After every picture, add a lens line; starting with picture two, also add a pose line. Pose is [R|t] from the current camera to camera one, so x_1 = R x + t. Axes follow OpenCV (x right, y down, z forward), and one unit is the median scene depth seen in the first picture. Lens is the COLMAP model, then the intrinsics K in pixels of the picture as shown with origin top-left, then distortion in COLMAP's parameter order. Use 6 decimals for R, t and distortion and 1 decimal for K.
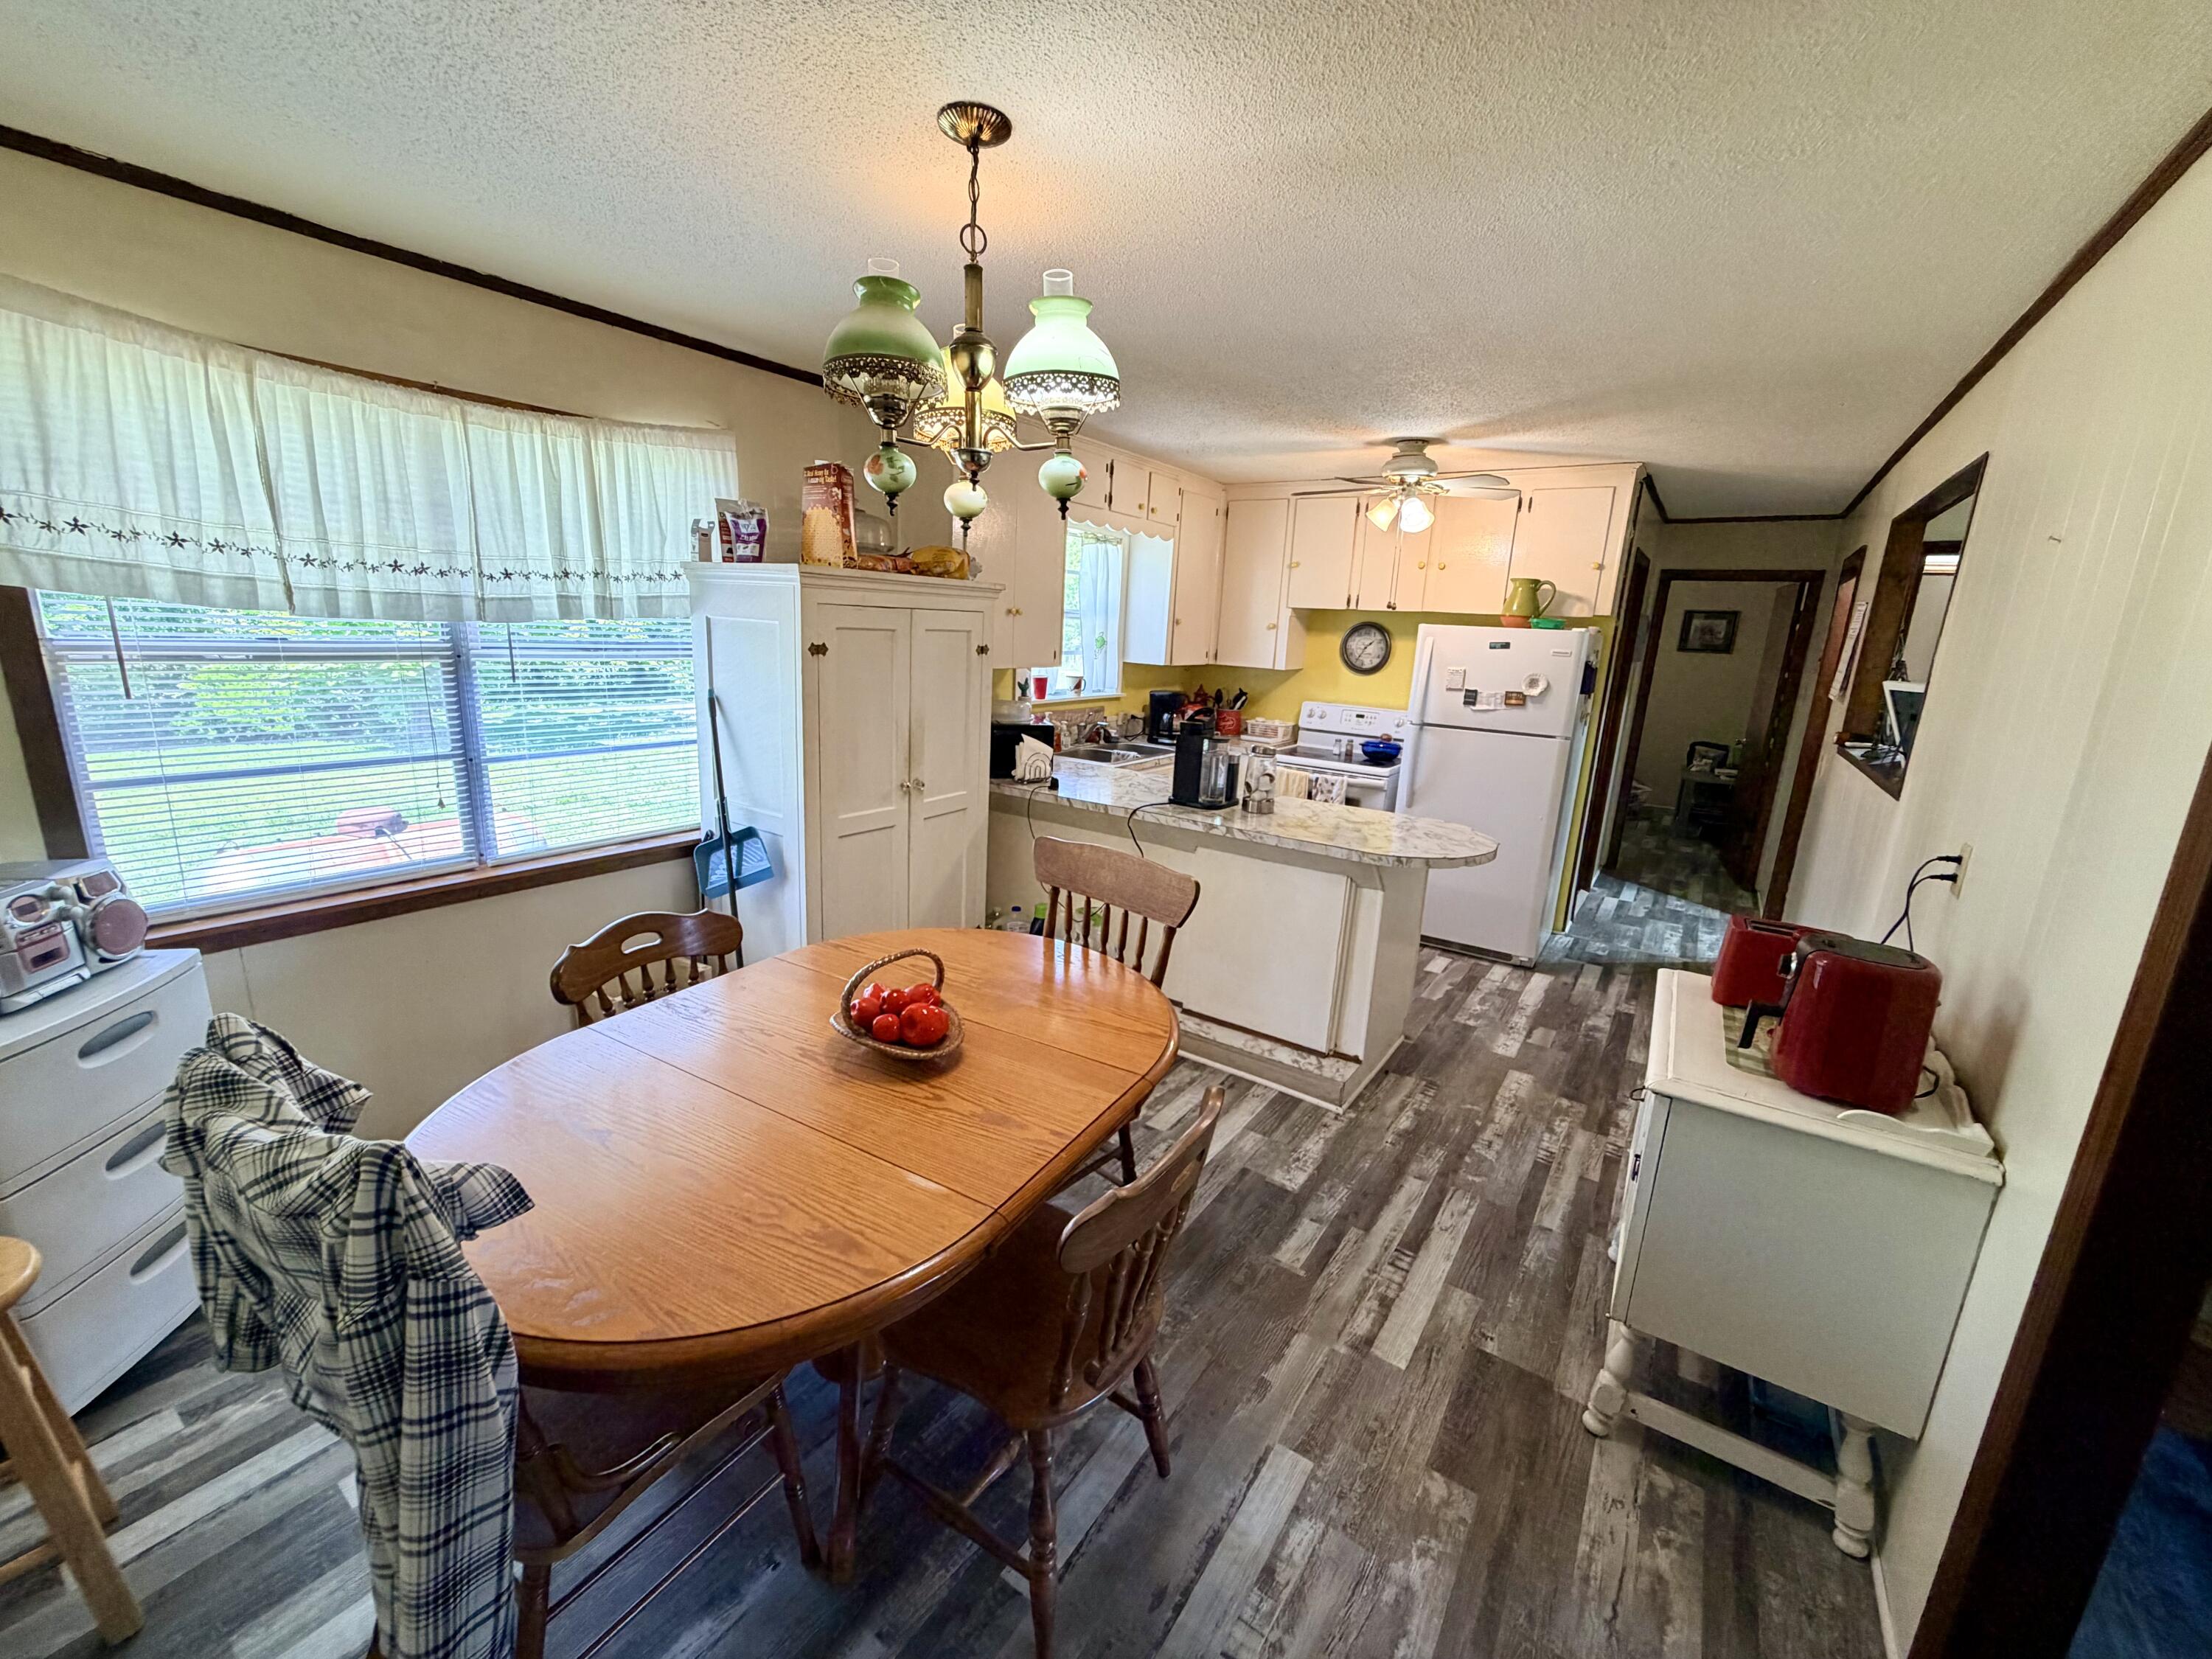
lens RADIAL K [[886.0, 0, 1100.2], [0, 886.0, 833.7], [0, 0, 1]] dist [0.002547, 0.000119]
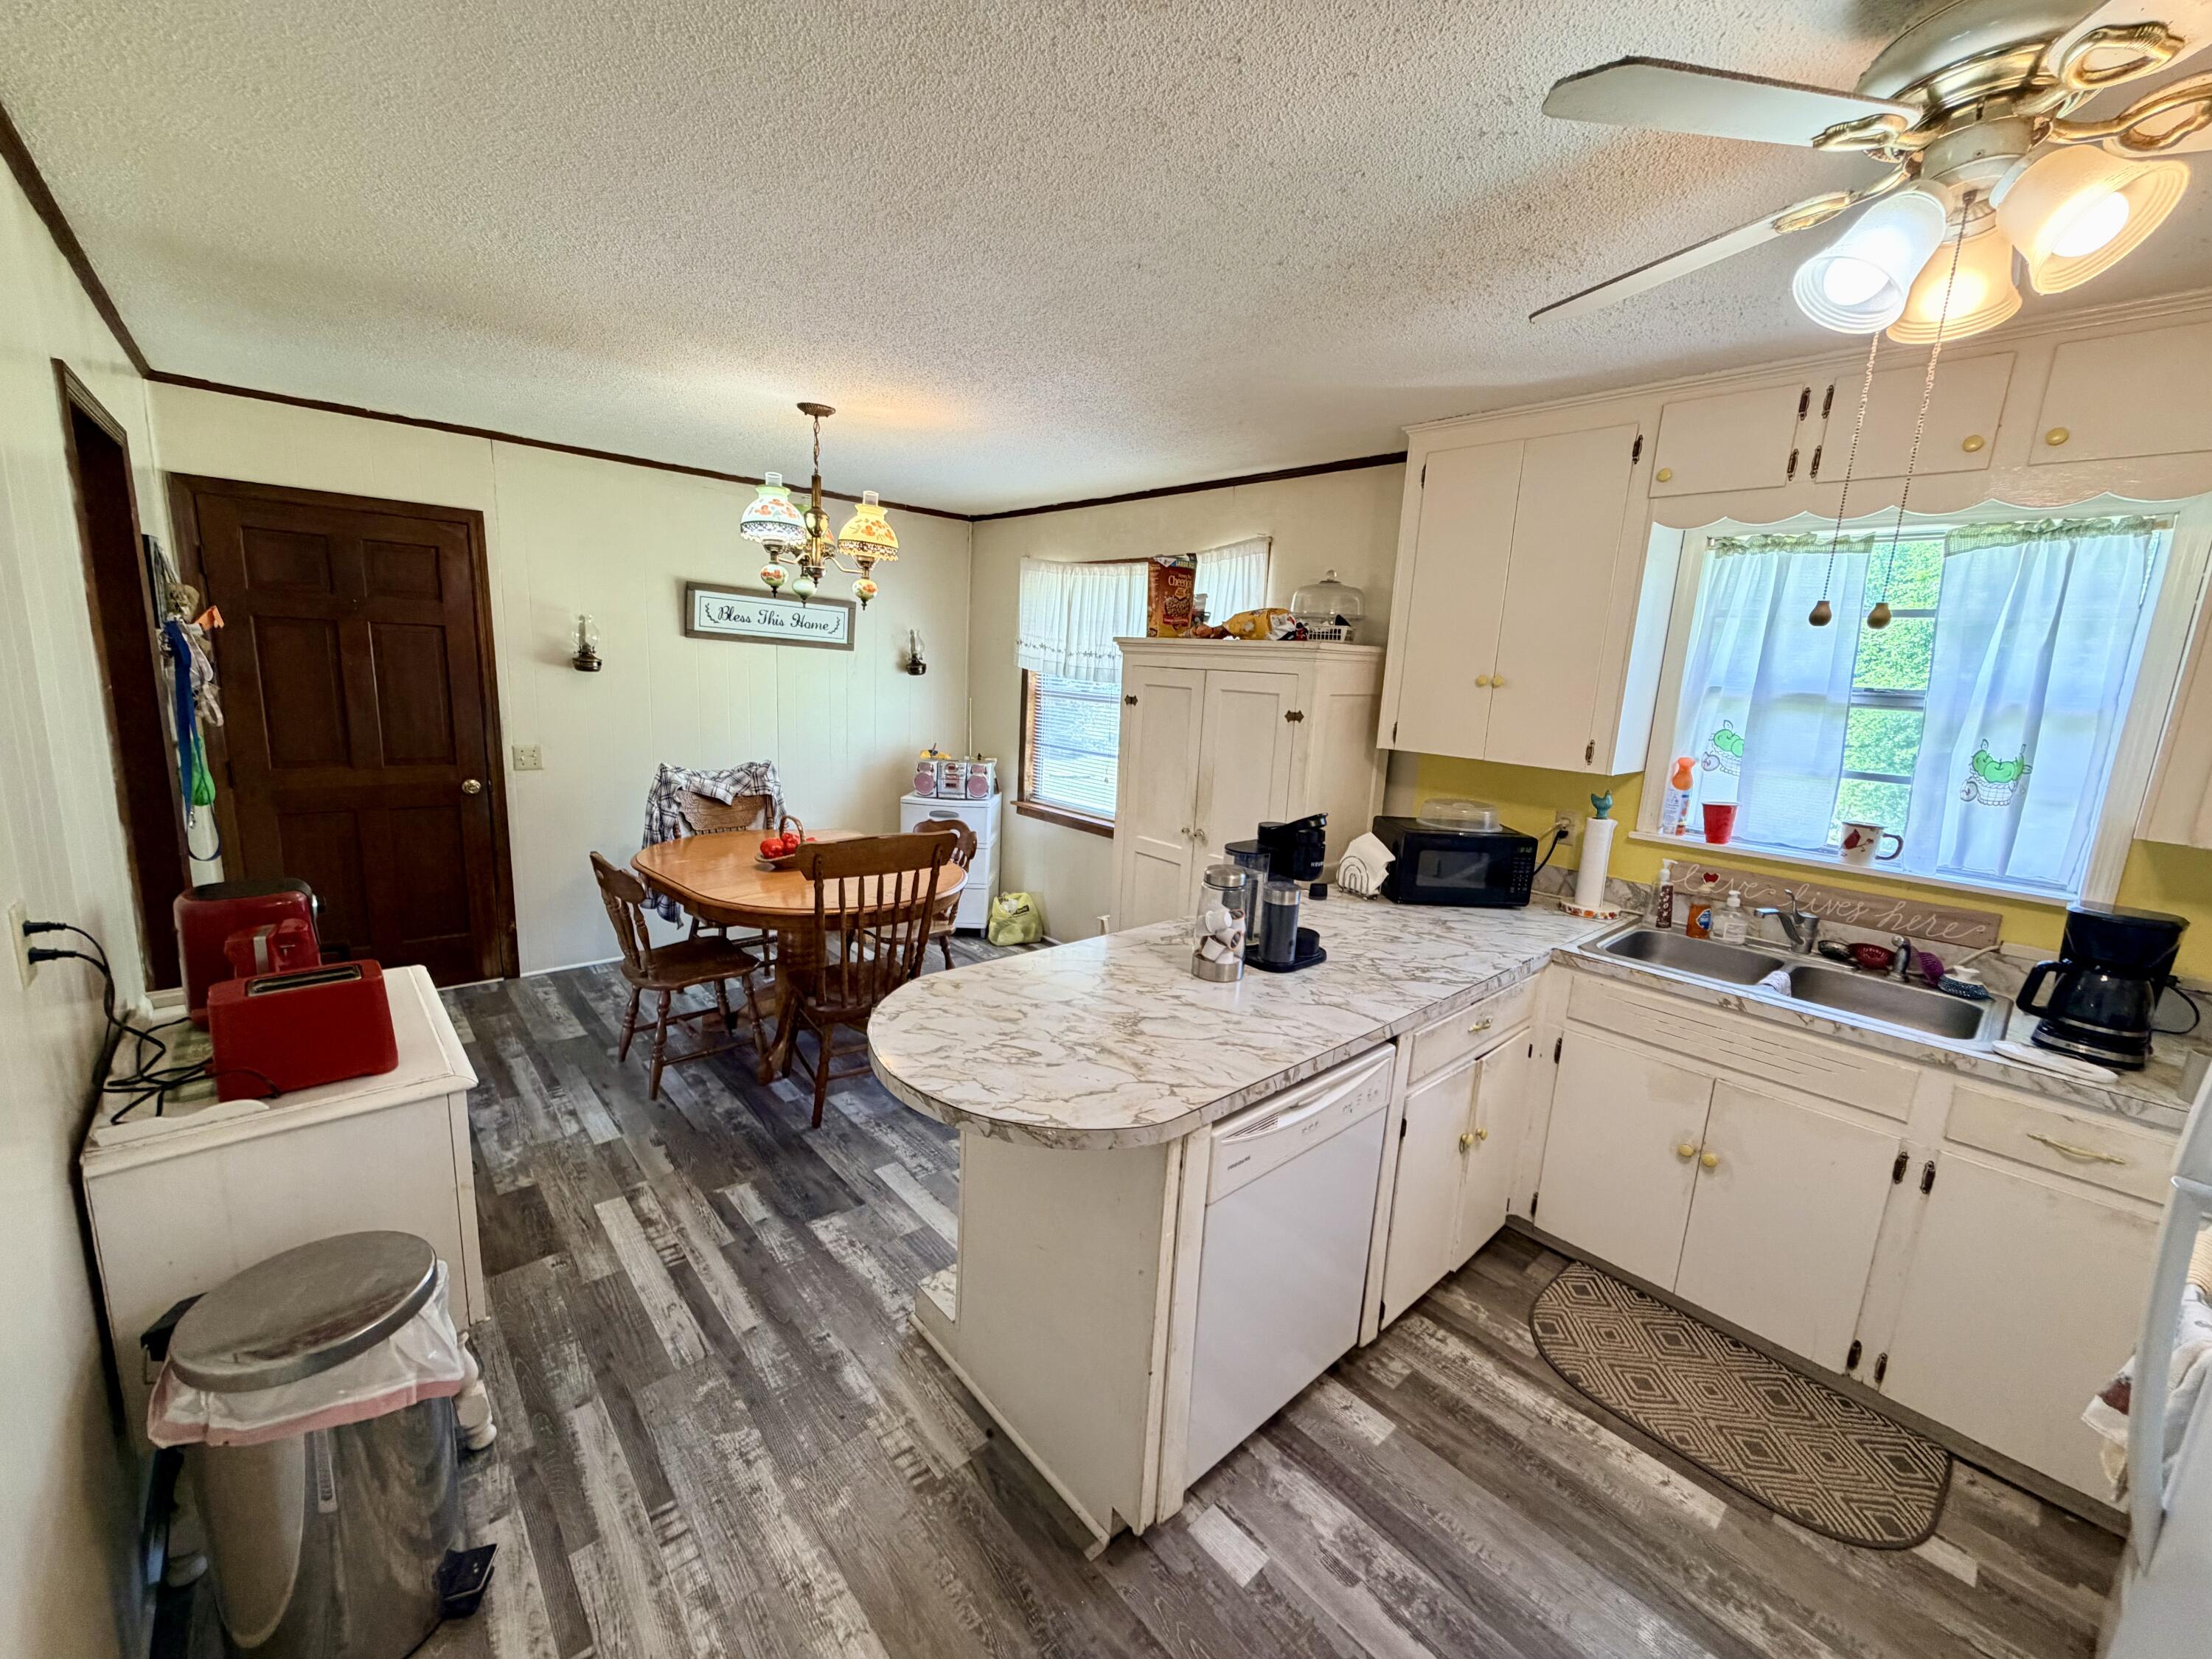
lens RADIAL K [[886.0, 0, 1100.2], [0, 886.0, 833.7], [0, 0, 1]] dist [0.002547, 0.000119]
pose [[-0.239192, 0.128465, -0.962437, 1.058379], [-0.287149, 0.937514, 0.196502, -0.291349], [0.927541, 0.323365, -0.187357, 1.381573]]
